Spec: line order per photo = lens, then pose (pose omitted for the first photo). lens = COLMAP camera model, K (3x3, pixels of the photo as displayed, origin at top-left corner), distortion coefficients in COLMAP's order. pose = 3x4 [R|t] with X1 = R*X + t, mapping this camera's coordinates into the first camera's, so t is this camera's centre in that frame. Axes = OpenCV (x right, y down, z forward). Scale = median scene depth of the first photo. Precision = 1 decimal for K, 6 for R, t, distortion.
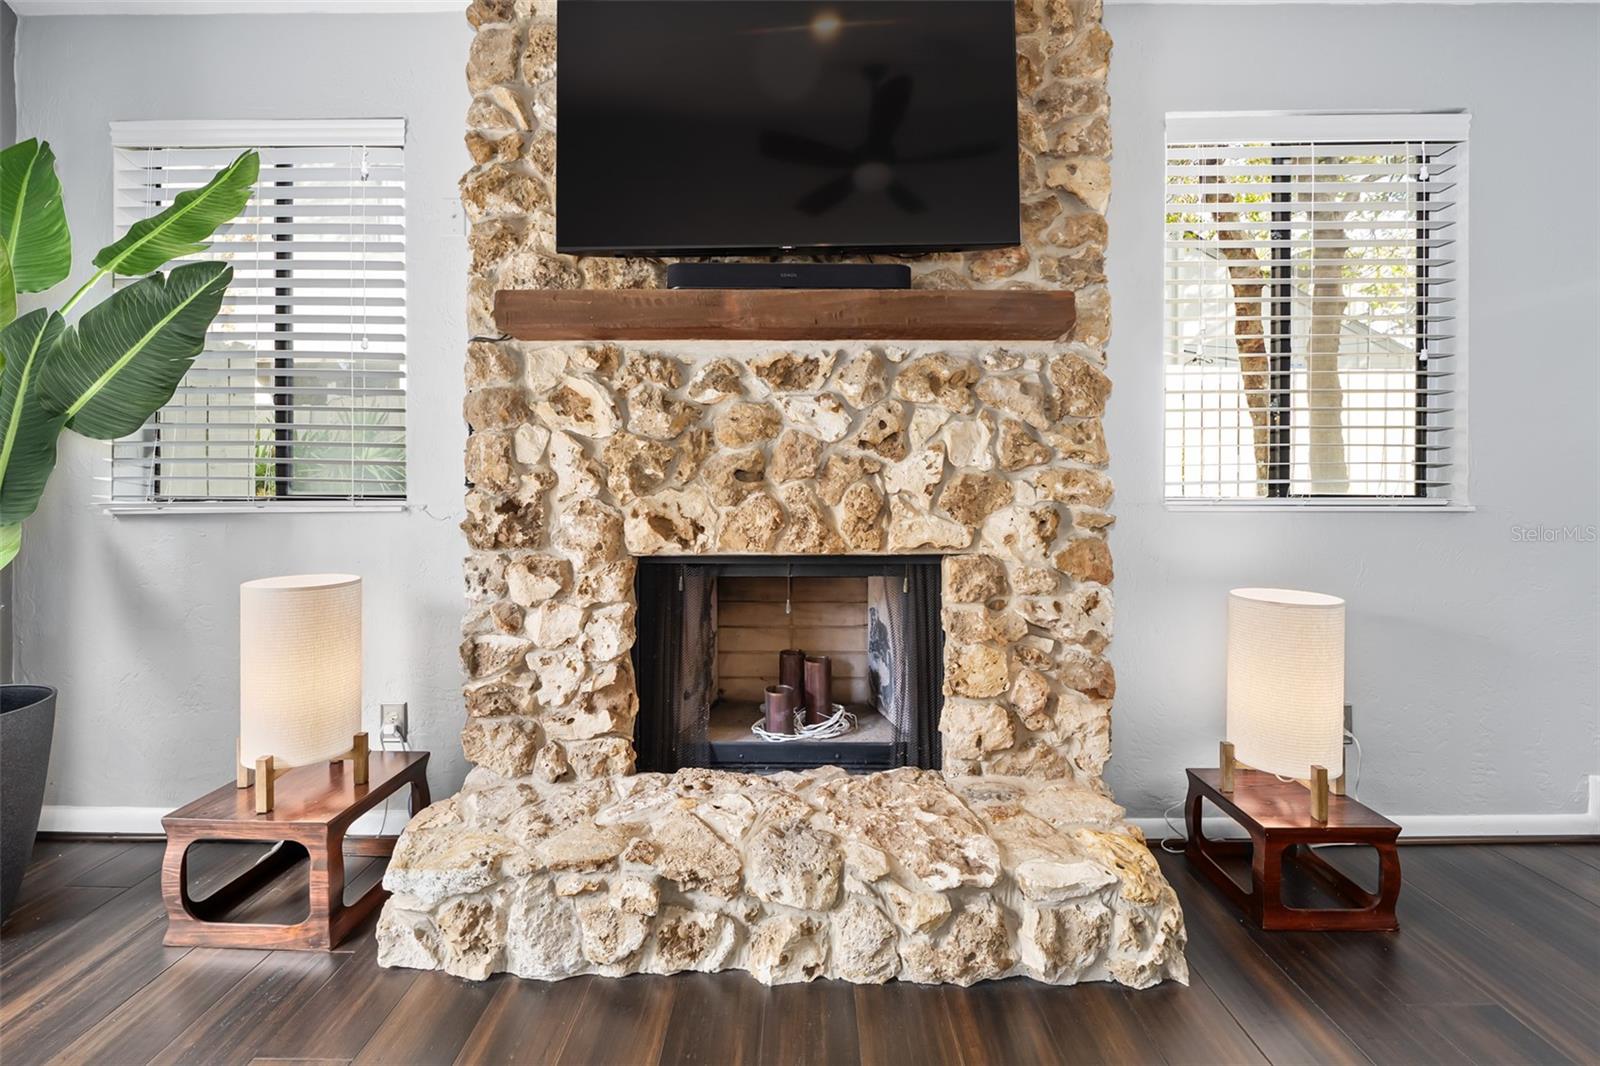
lens RADIAL K [[653.0, 0, 791.4], [0, 653.0, 483.5], [0, 0, 1]] dist [-0.000043, -0.001698]
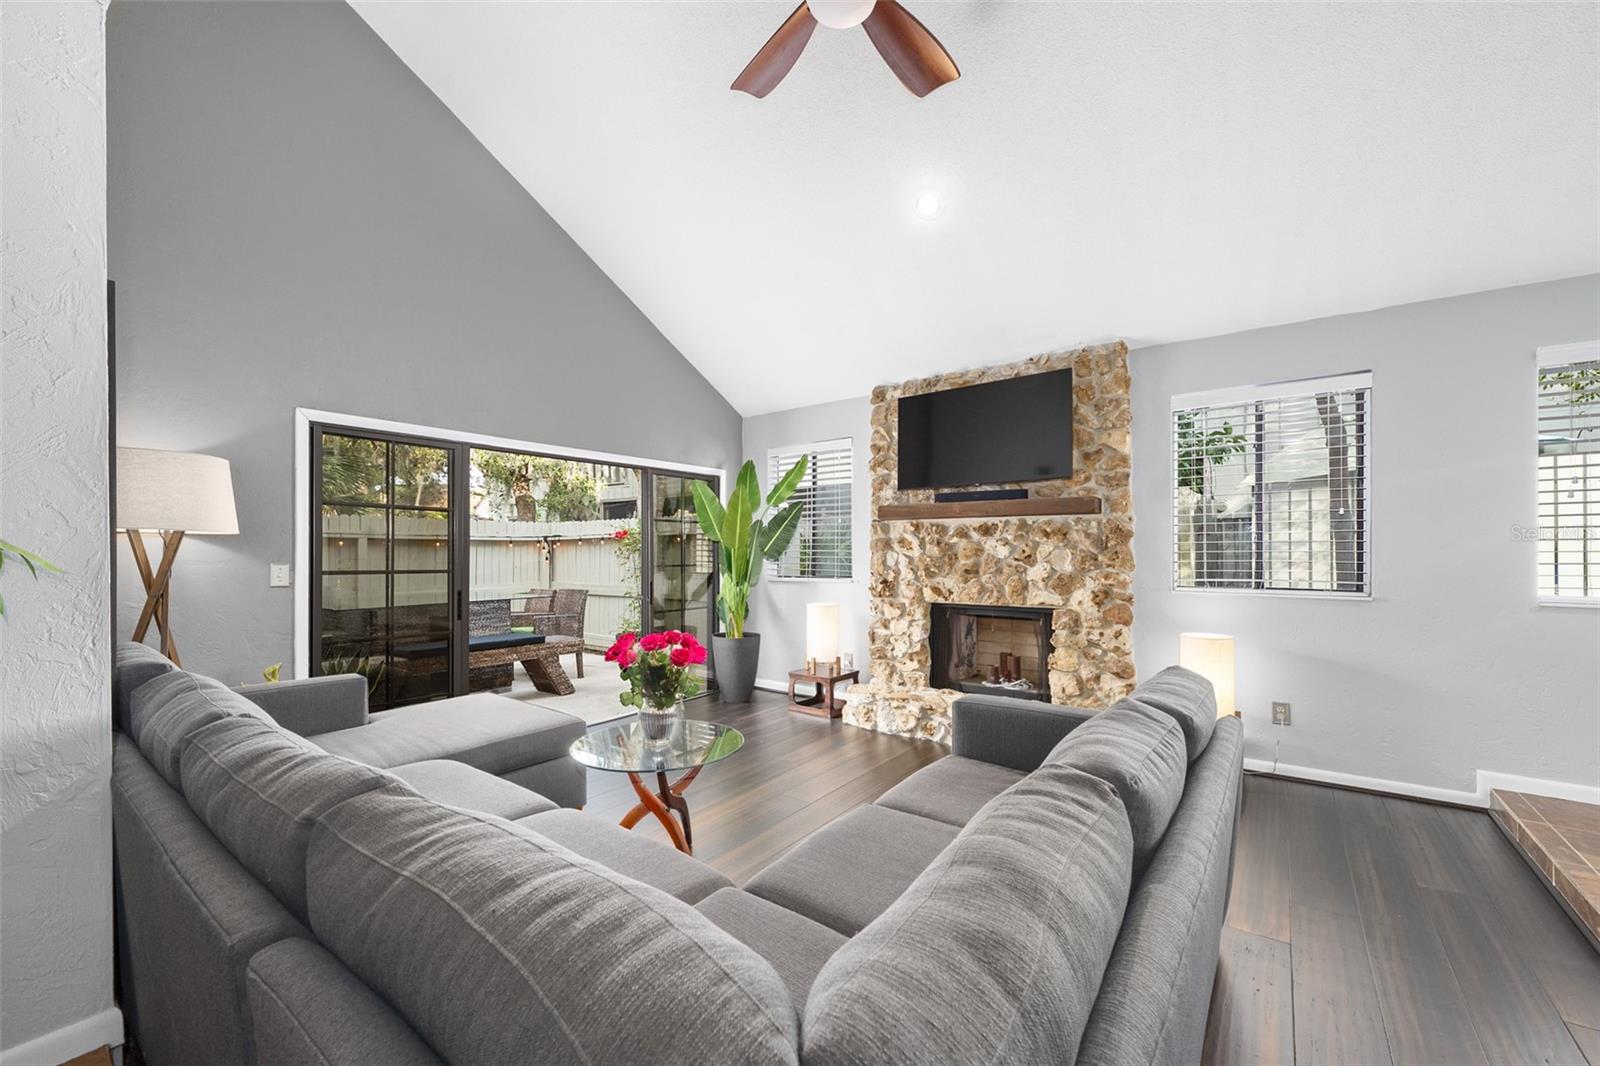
lens RADIAL K [[653.0, 0, 803.2], [0, 653.0, 546.5], [0, 0, 1]] dist [-0.000043, -0.001698]
pose [[0.804452, -0.003533, -0.594007, 0.902514], [-0.000713, 0.999976, -0.006913, -0.092404], [0.594017, 0.005985, 0.804430, -1.372571]]
